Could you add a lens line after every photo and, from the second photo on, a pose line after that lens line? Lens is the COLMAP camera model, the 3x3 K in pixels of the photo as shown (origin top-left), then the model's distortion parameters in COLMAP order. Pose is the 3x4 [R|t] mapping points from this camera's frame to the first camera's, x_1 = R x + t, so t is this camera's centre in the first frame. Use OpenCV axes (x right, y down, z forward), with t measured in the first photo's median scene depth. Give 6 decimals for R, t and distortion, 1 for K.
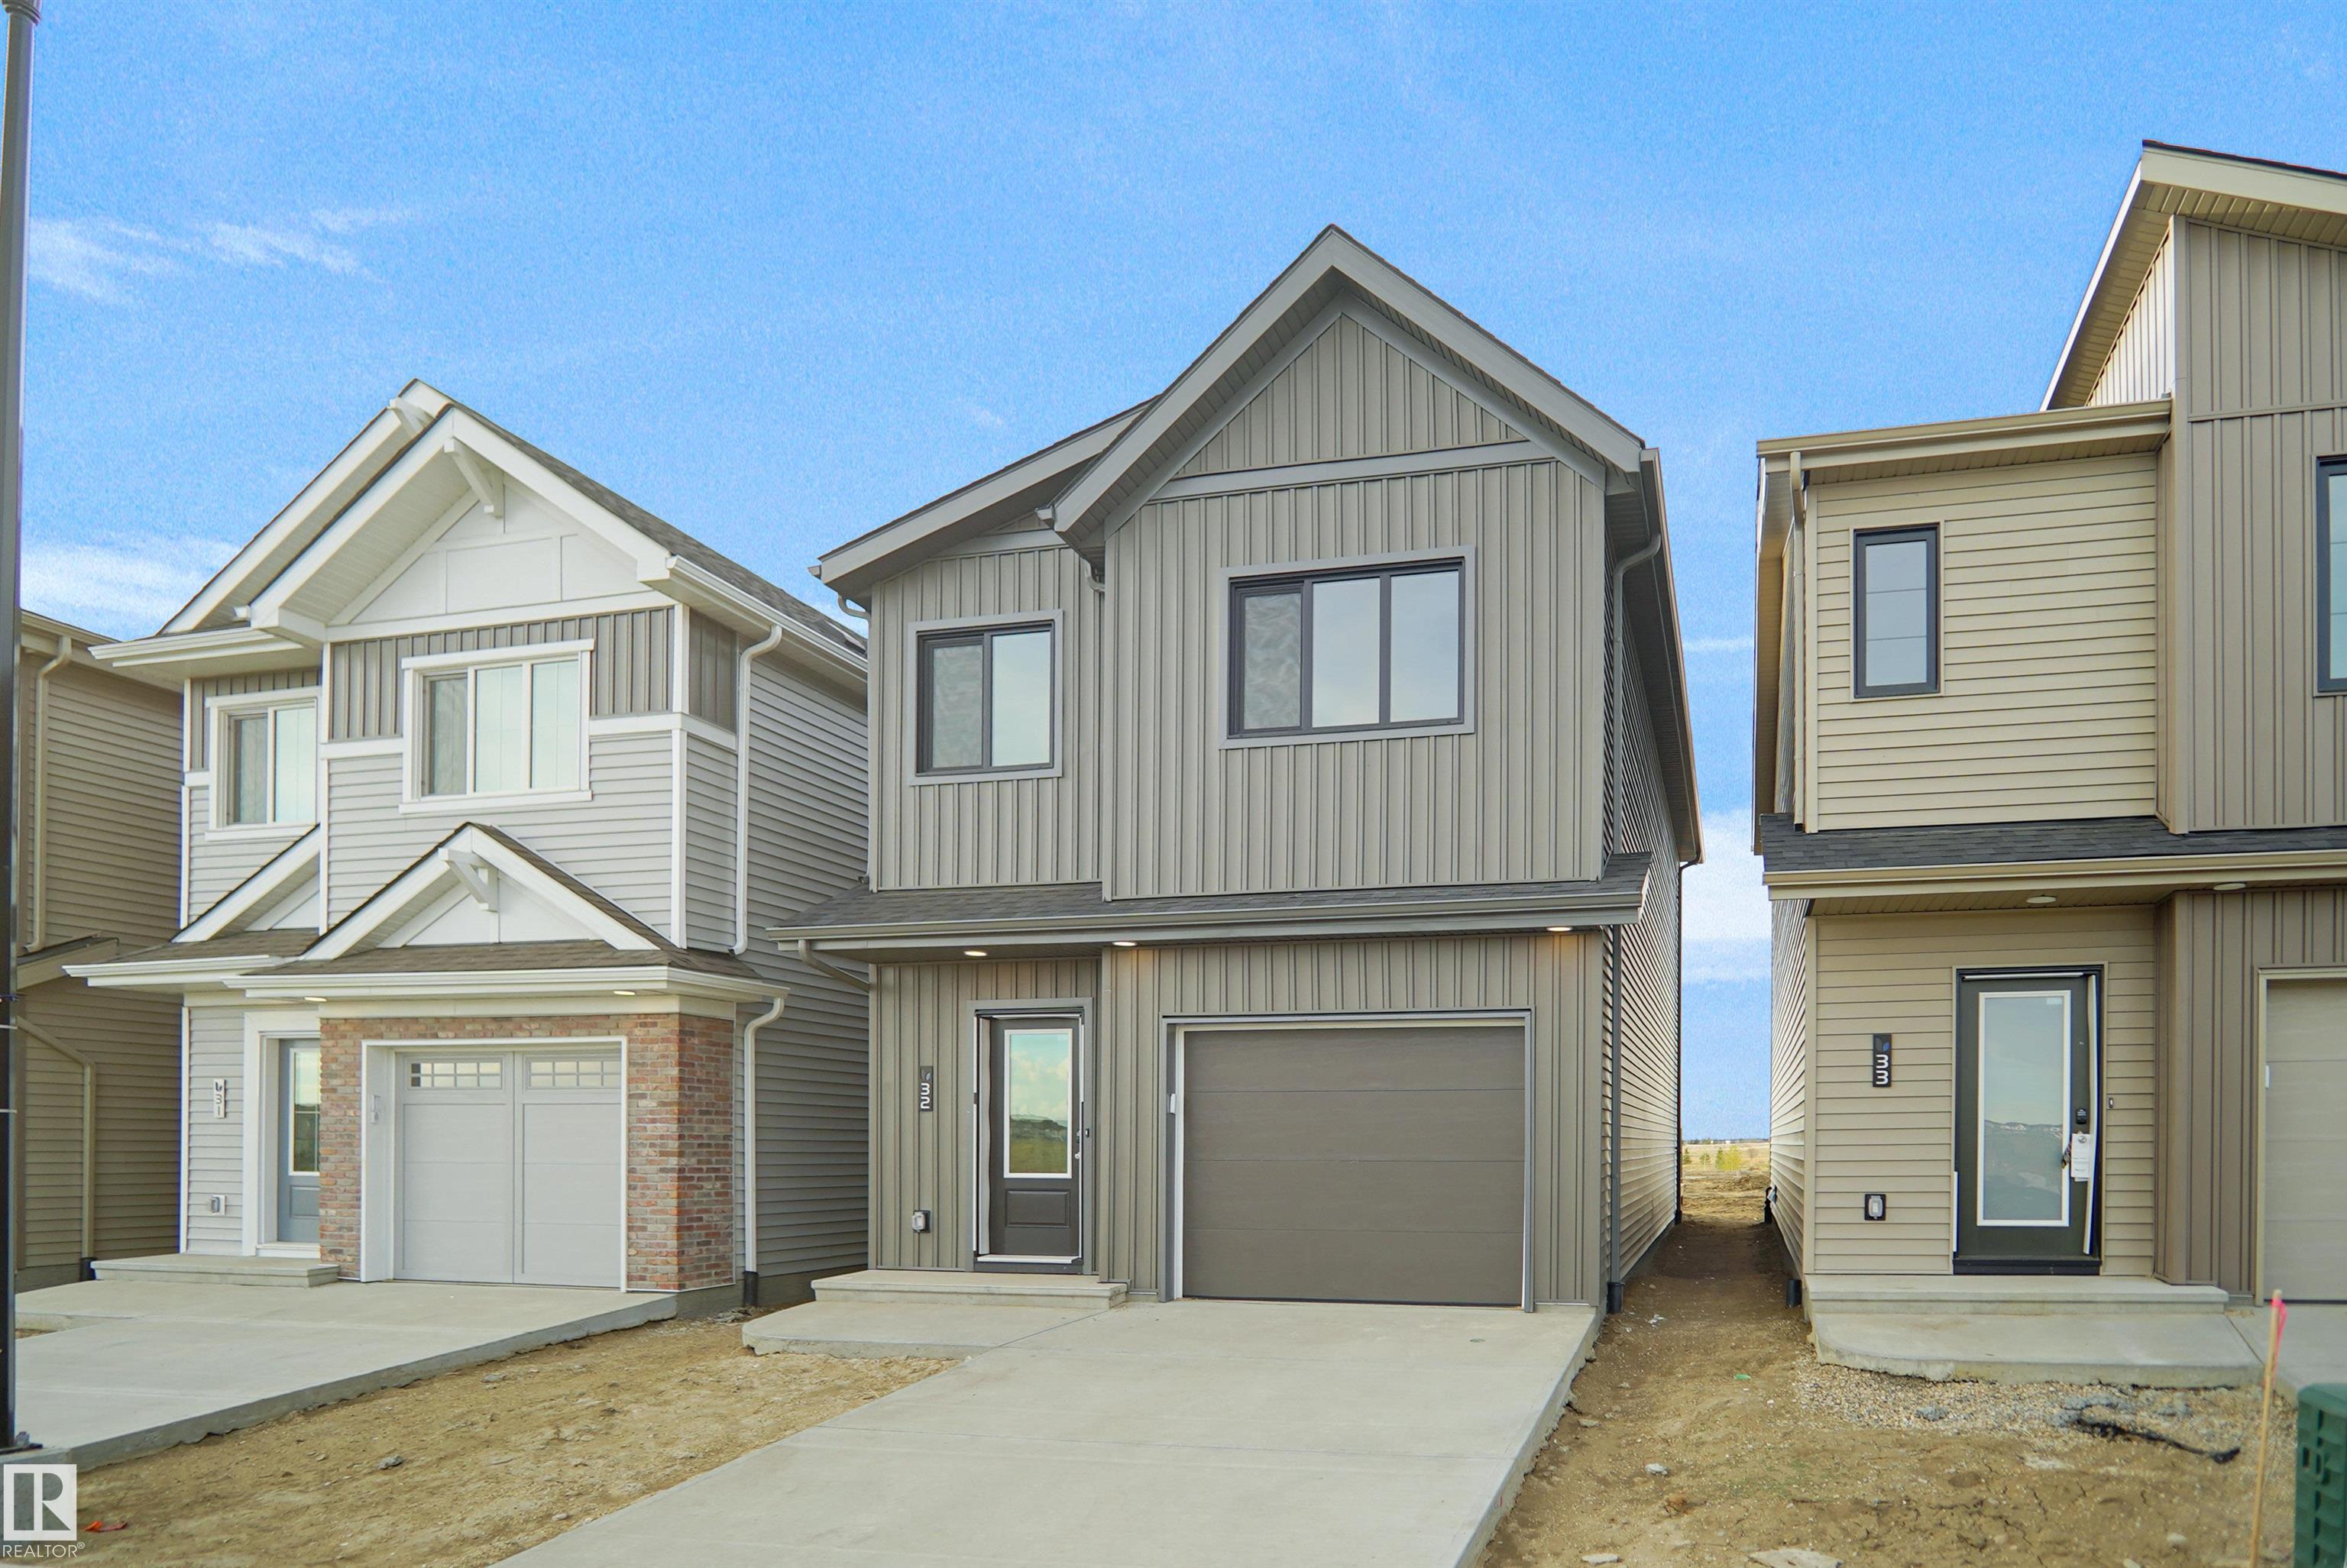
lens RADIAL K [[1231.6, 0, 1173.5], [0, 1231.6, 784.0], [0, 0, 1]] dist [-0.018834, 0.000570]
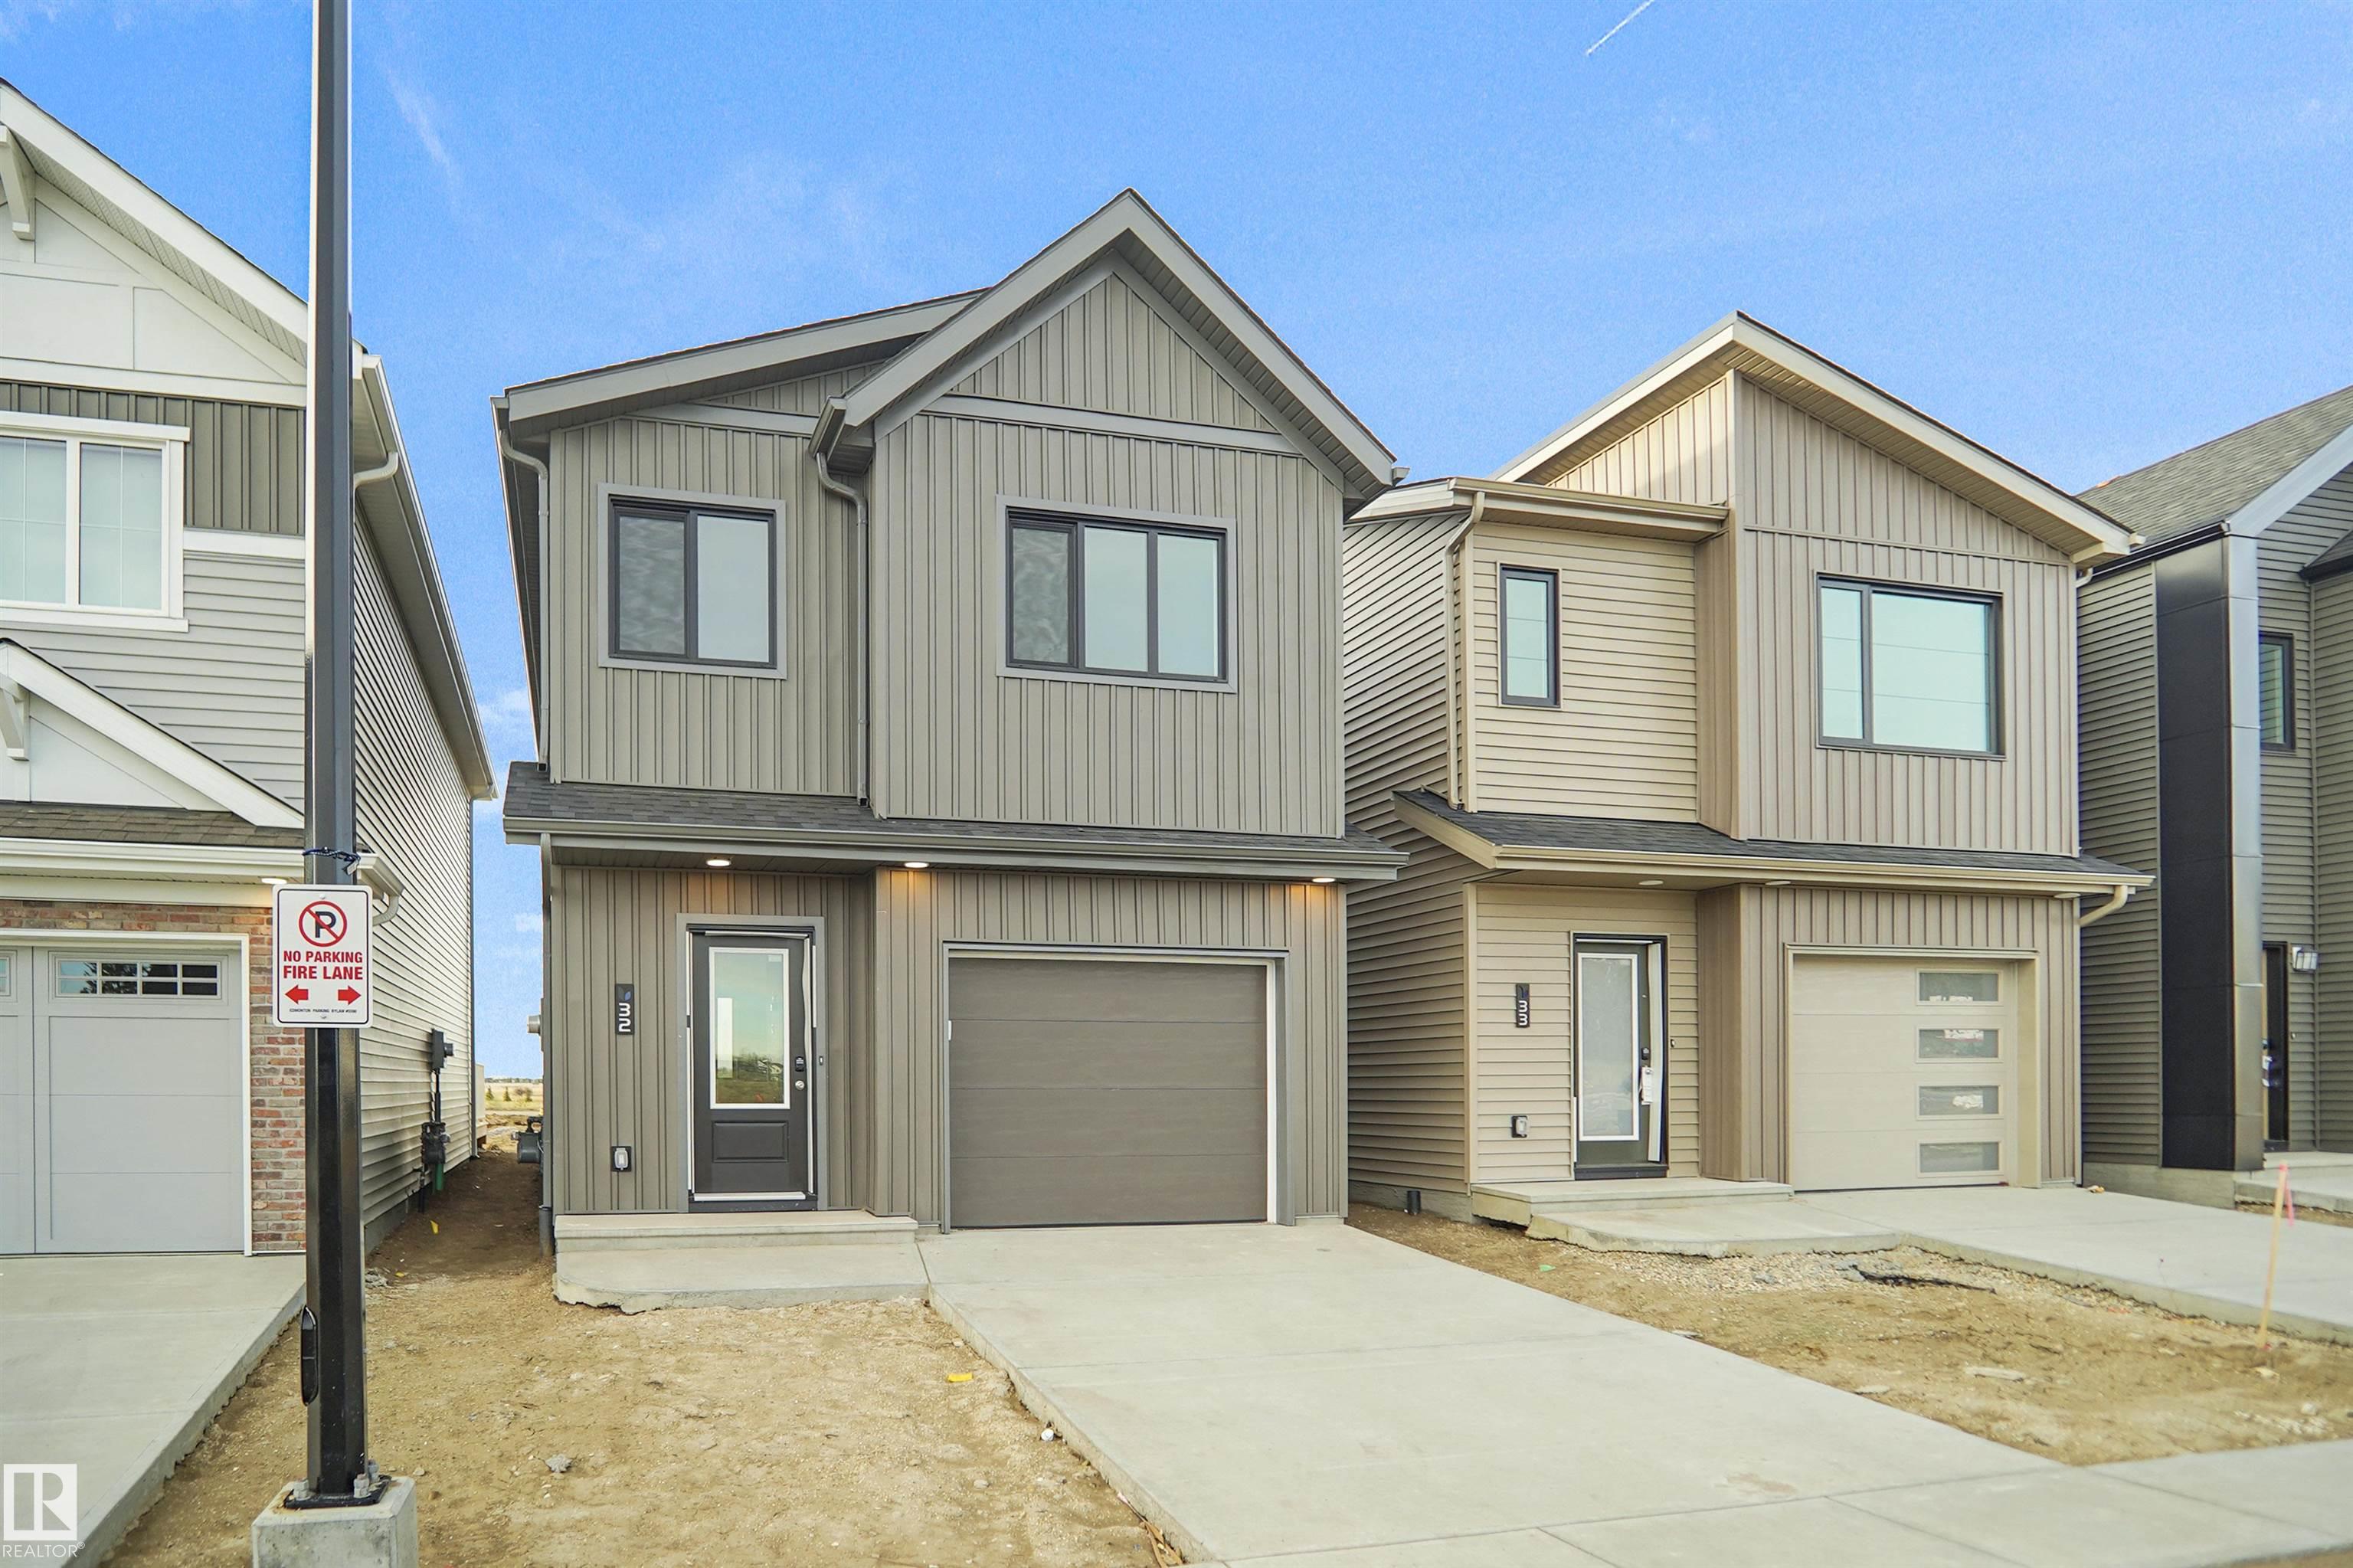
lens RADIAL K [[1217.8, 0, 1176.7], [0, 1217.8, 709.0], [0, 0, 1]] dist [-0.020191, 0.001895]
pose [[0.905624, 0.122589, 0.405976, -0.232246], [-0.118960, 0.992307, -0.034271, 0.015021], [-0.407054, -0.017258, 0.913241, 0.041367]]
